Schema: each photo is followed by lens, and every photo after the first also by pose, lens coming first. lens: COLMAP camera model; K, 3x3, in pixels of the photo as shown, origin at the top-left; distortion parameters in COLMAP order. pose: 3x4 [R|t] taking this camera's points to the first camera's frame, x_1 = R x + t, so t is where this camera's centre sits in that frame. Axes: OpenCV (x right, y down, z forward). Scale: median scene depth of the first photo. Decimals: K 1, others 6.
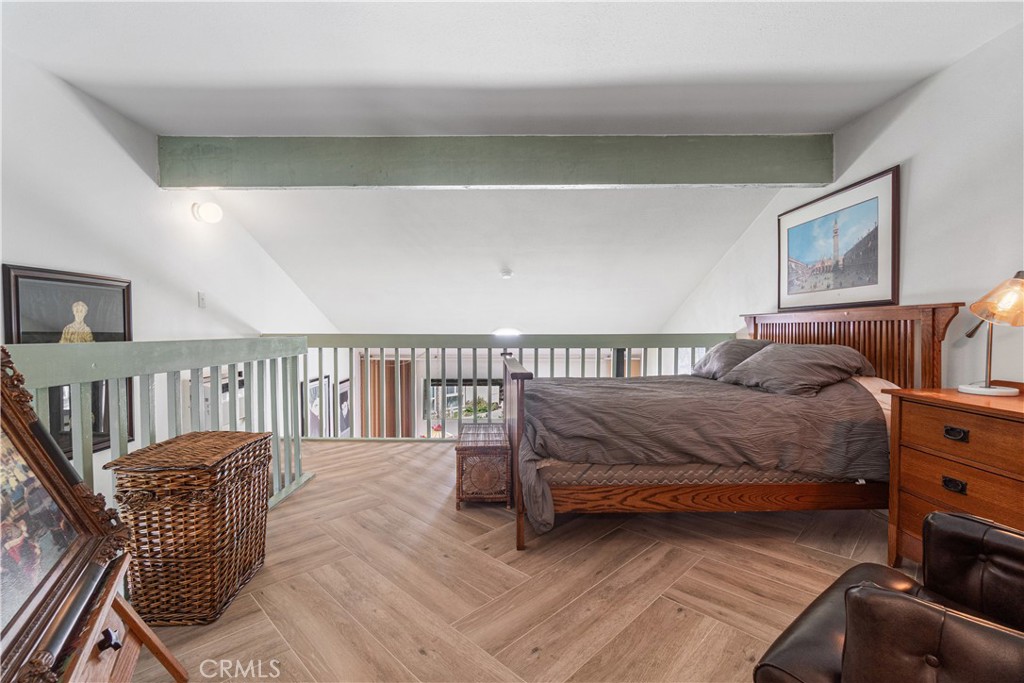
lens RADIAL K [[458.7, 0, 506.5], [0, 458.7, 341.8], [0, 0, 1]] dist [0.001835, 0.000192]
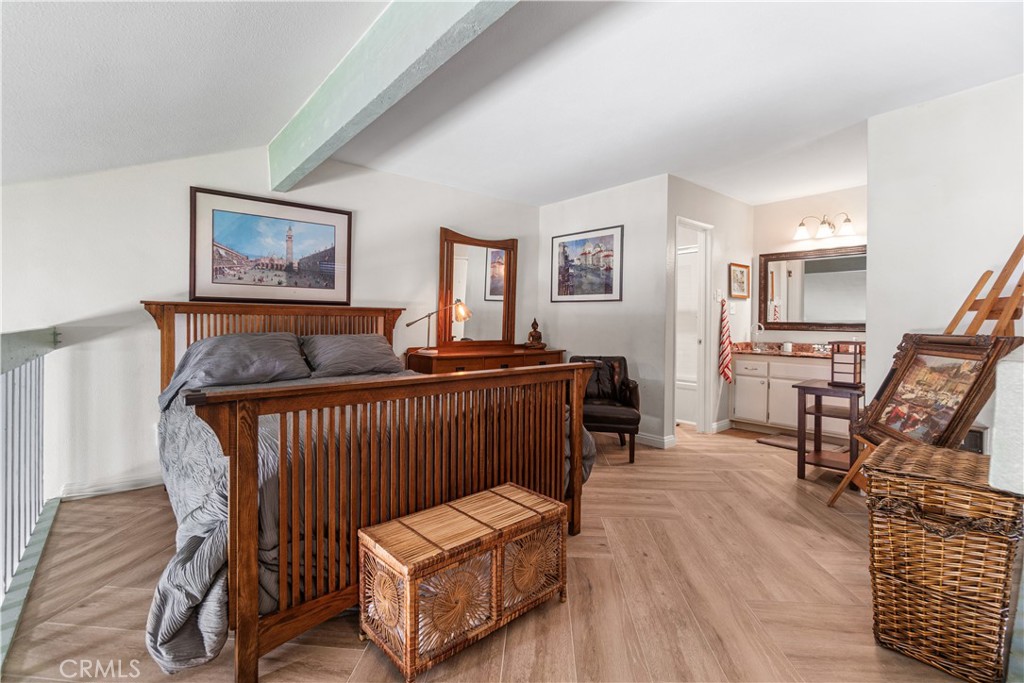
lens RADIAL K [[458.7, 0, 498.4], [0, 458.7, 323.9], [0, 0, 1]] dist [0.001835, 0.000192]
pose [[-0.637087, -0.002962, 0.770786, -0.555608], [0.017566, 0.999677, 0.018361, -0.039558], [-0.770592, 0.025237, -0.636829, 1.501966]]
